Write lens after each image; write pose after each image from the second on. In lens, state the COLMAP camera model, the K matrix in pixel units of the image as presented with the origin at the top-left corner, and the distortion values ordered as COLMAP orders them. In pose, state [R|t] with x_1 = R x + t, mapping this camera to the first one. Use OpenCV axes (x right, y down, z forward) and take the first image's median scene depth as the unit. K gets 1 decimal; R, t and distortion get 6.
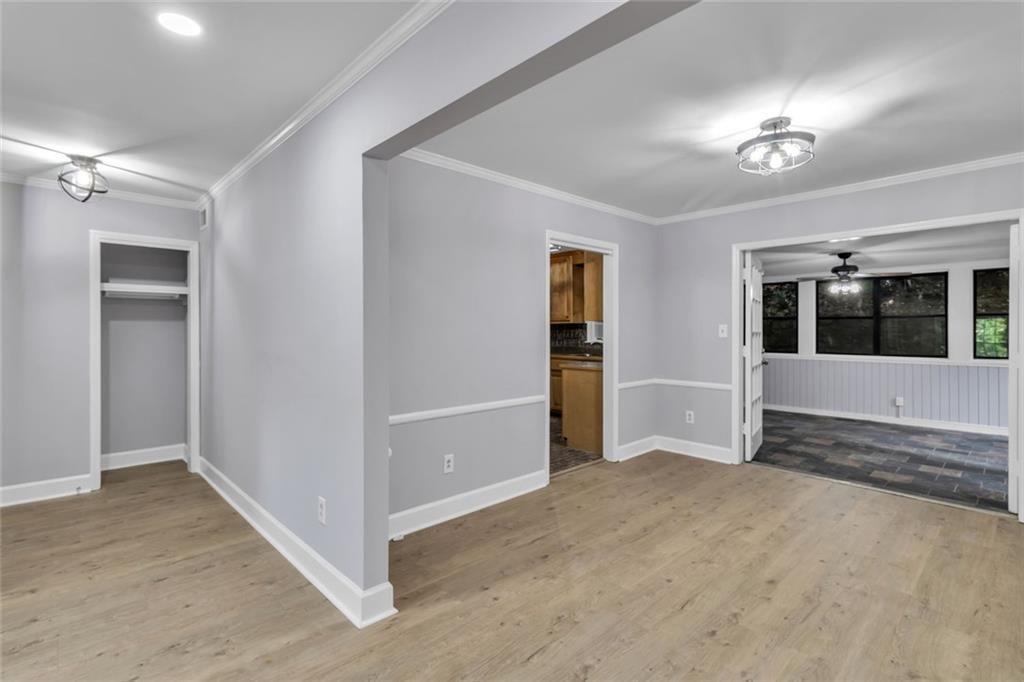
lens RADIAL K [[481.3, 0, 507.3], [0, 481.3, 334.8], [0, 0, 1]] dist [0.000001, -0.000588]
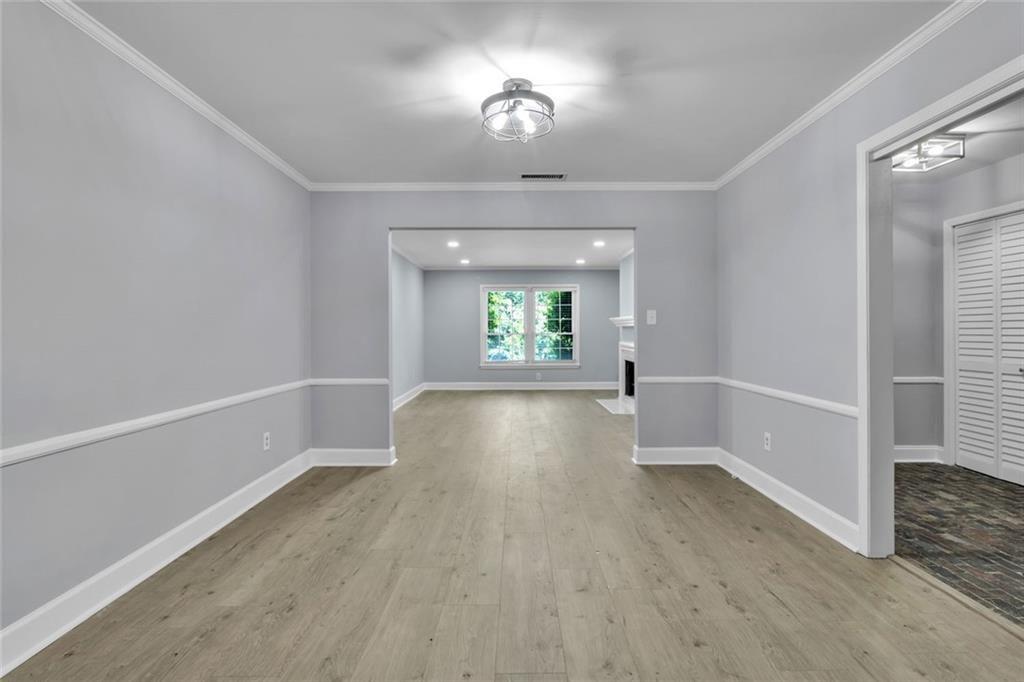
lens RADIAL K [[481.3, 0, 510.1], [0, 481.3, 336.1], [0, 0, 1]] dist [0.000001, -0.000588]
pose [[-0.682466, 0.012700, -0.730807, 1.290474], [-0.003556, 0.999780, 0.020695, 0.032365], [0.730909, 0.016722, -0.682270, 1.674417]]
